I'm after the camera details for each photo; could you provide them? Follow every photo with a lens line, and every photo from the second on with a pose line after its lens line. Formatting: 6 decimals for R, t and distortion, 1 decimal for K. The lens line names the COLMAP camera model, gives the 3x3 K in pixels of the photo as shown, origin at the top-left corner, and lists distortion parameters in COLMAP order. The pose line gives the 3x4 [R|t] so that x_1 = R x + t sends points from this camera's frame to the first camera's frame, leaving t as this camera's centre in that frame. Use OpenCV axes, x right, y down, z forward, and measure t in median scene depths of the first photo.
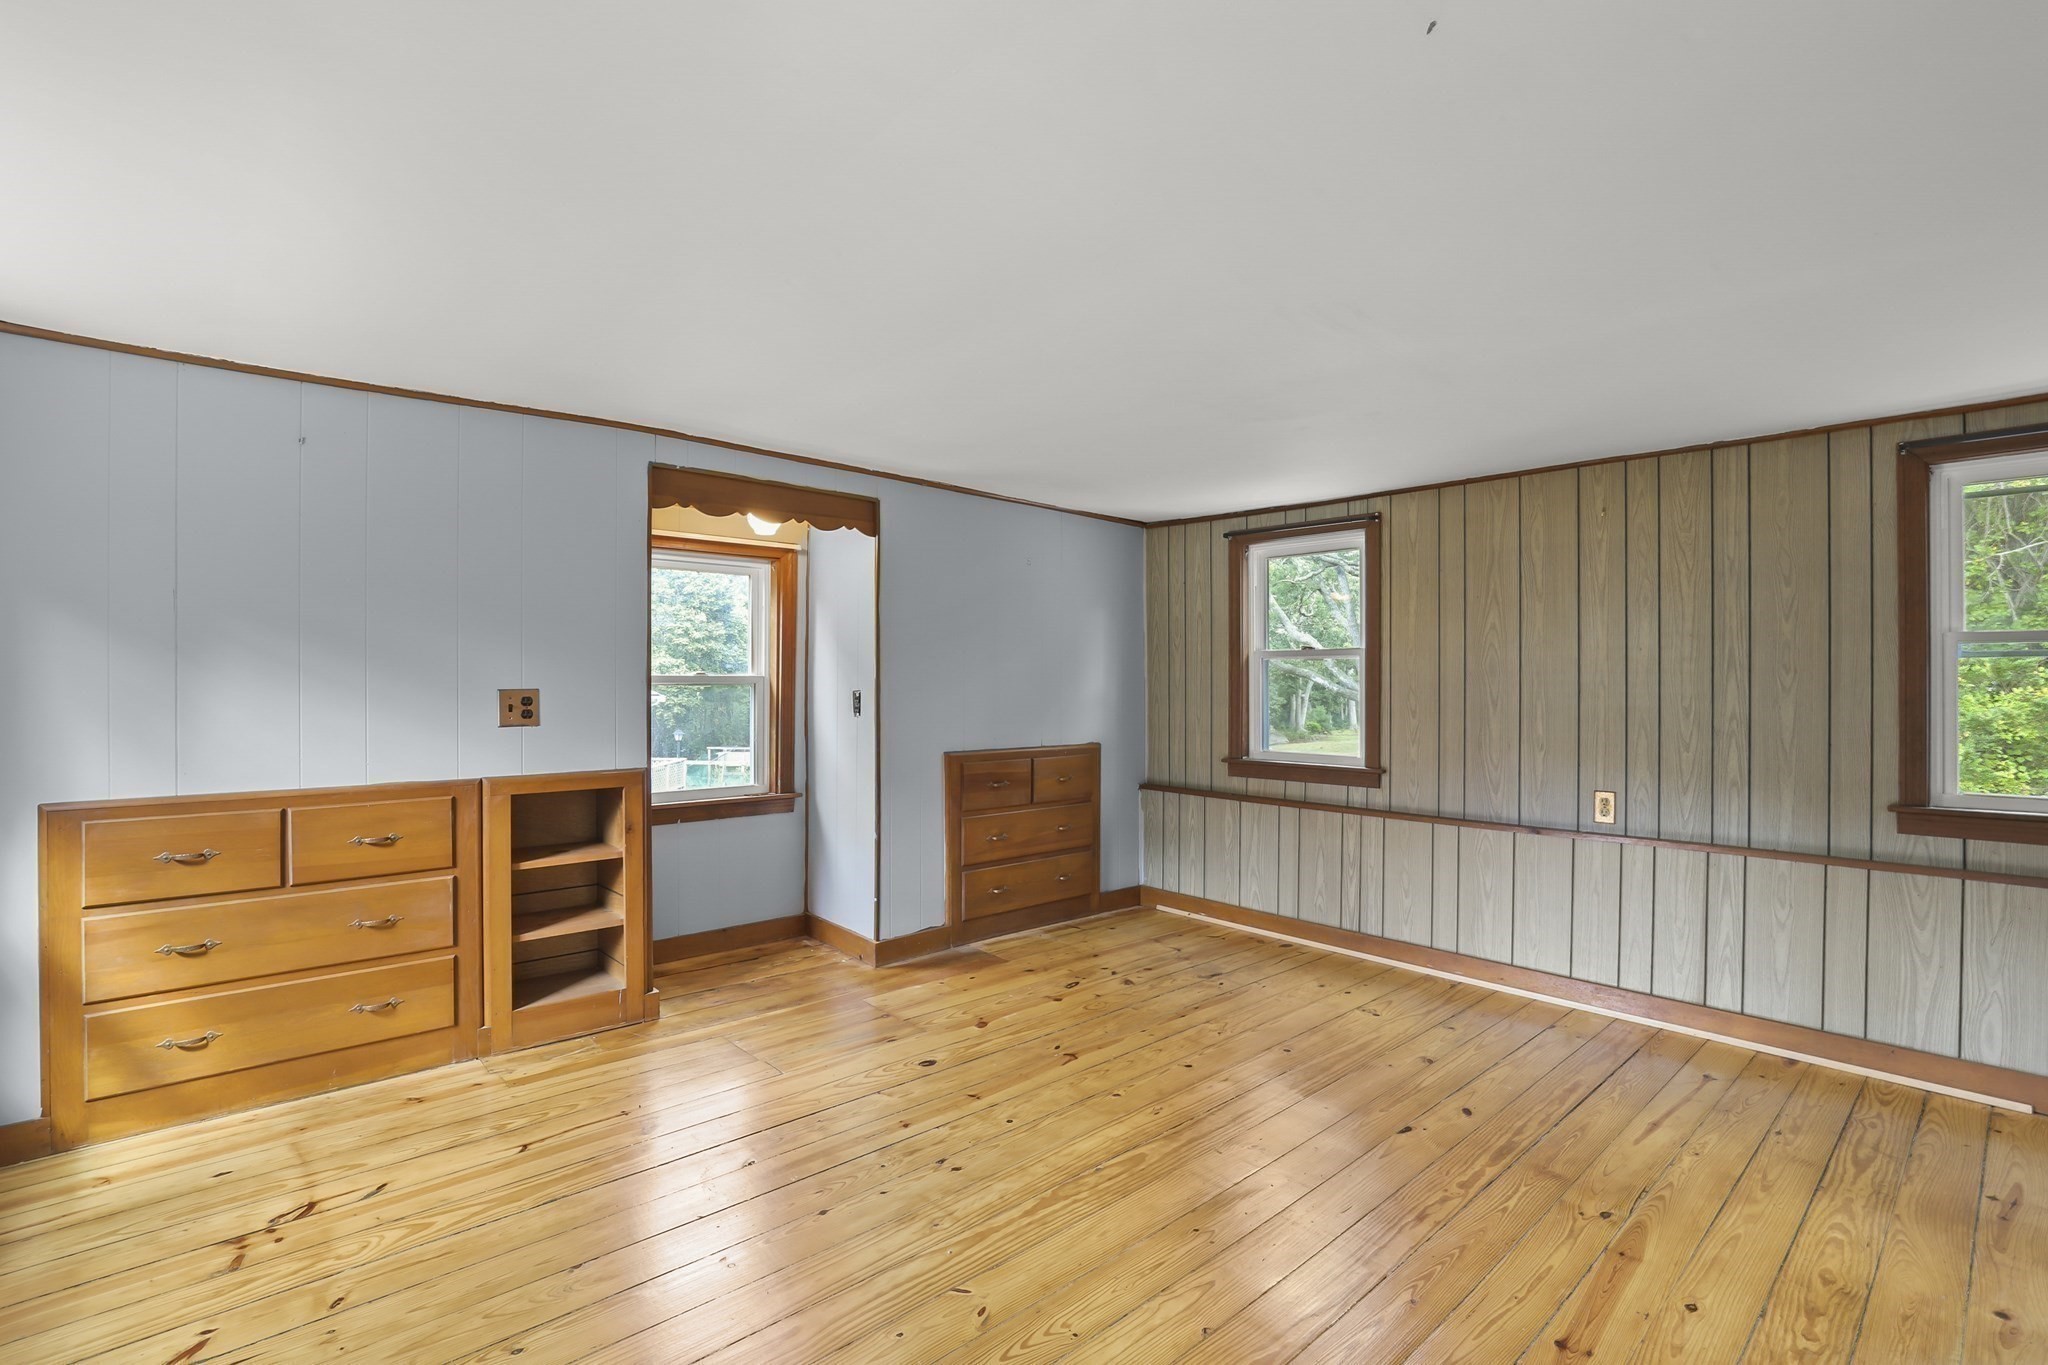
lens RADIAL K [[950.7, 0, 1023.1], [0, 950.7, 679.3], [0, 0, 1]] dist [-0.026882, 0.003469]
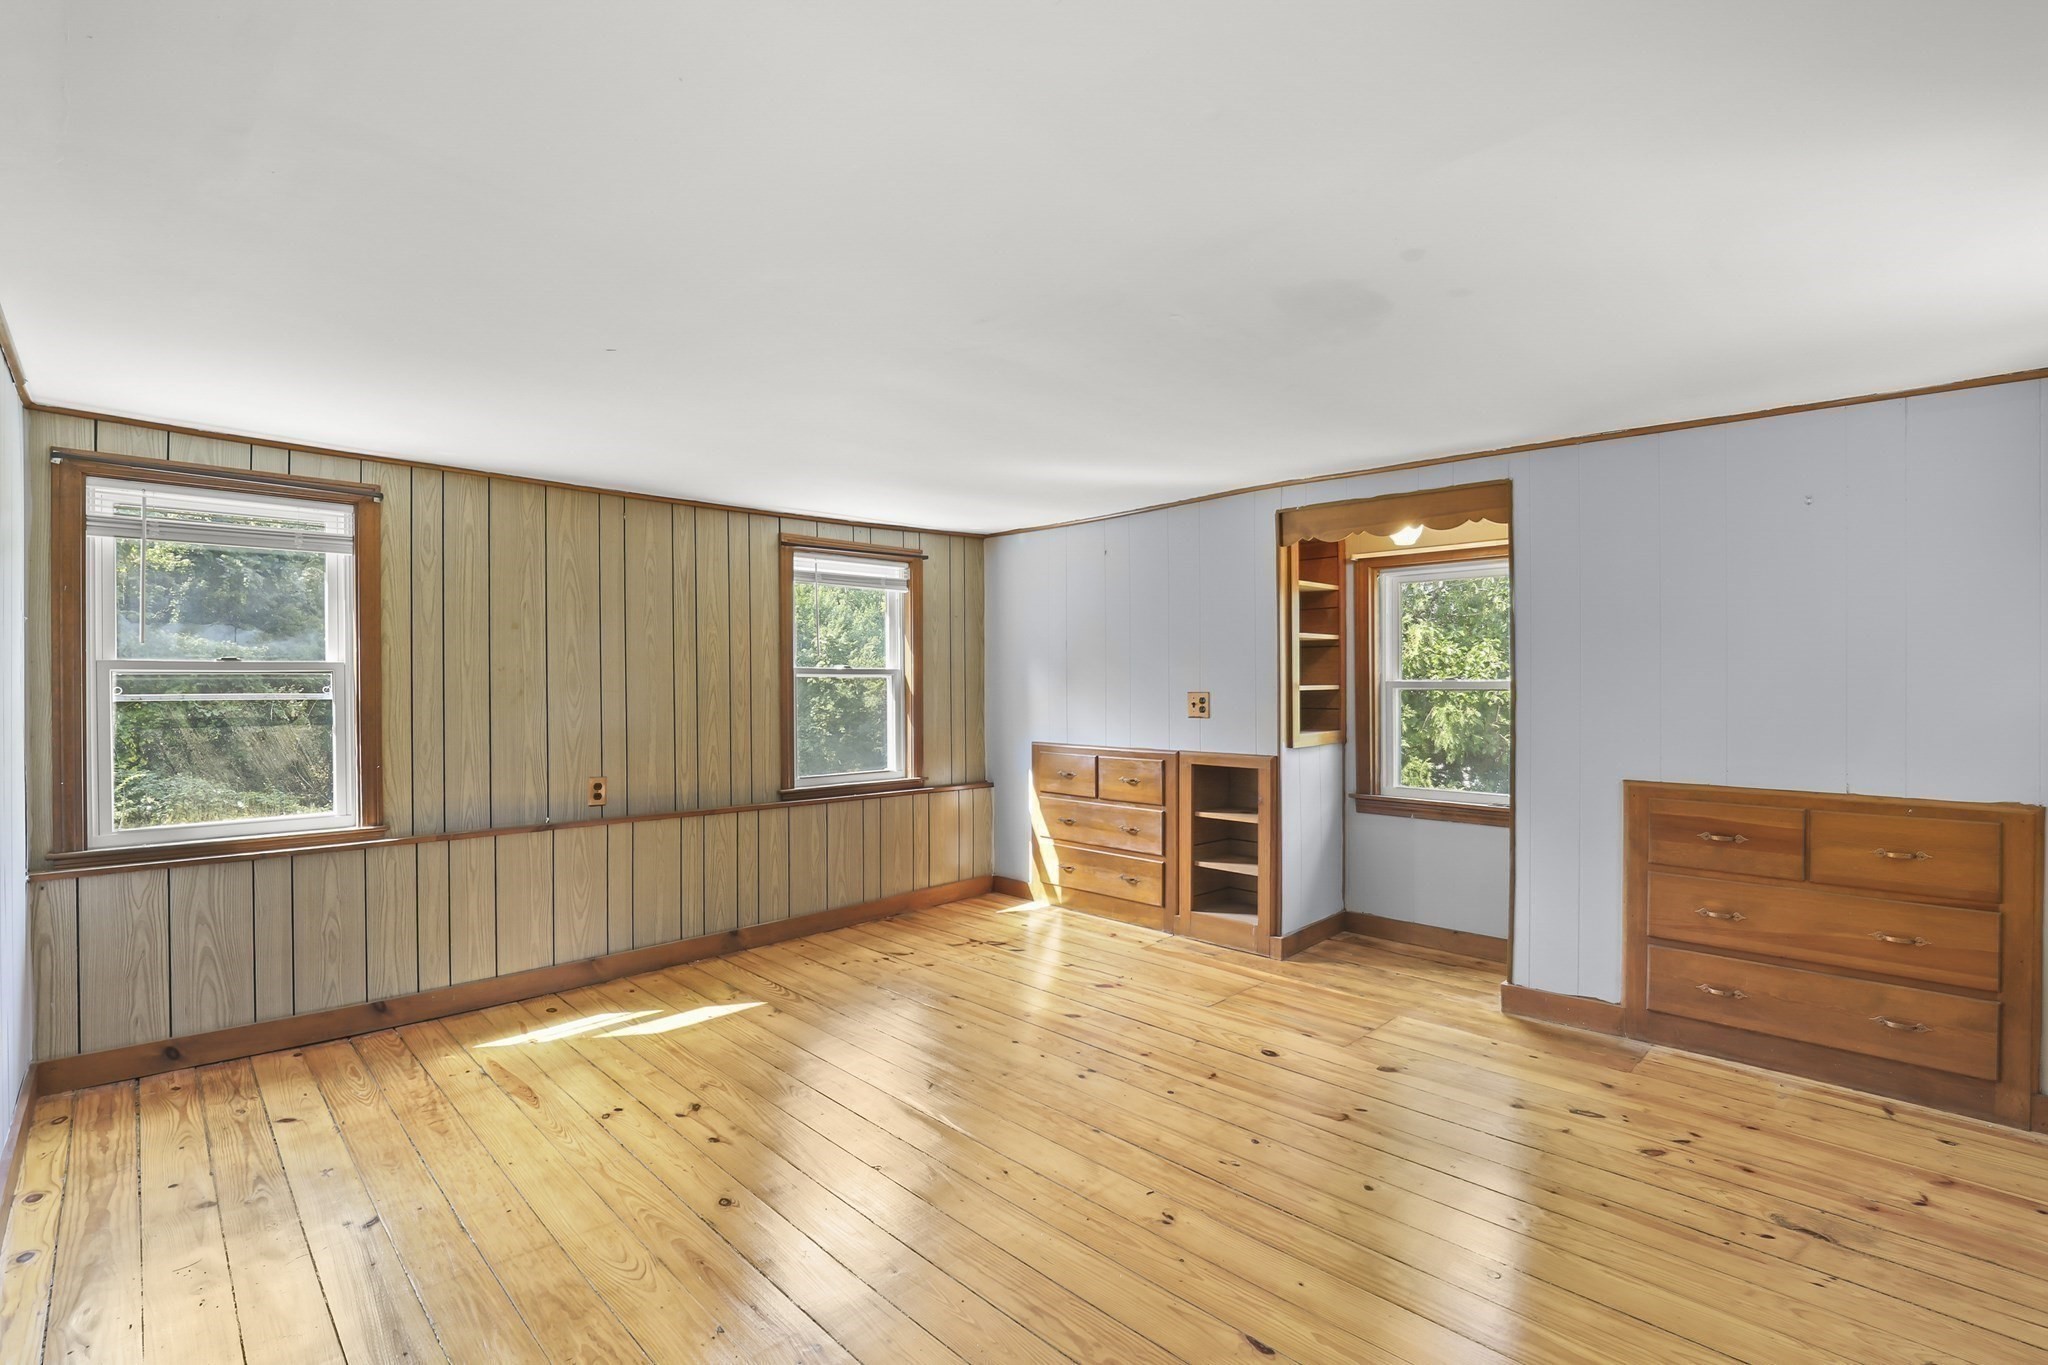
lens RADIAL K [[950.7, 0, 1024.5], [0, 950.7, 683.2], [0, 0, 1]] dist [-0.026882, 0.003469]
pose [[0.032730, -0.000827, -0.999464, 0.803956], [0.002234, 0.999997, -0.000754, -0.002468], [0.999462, -0.002209, 0.032732, 0.599301]]
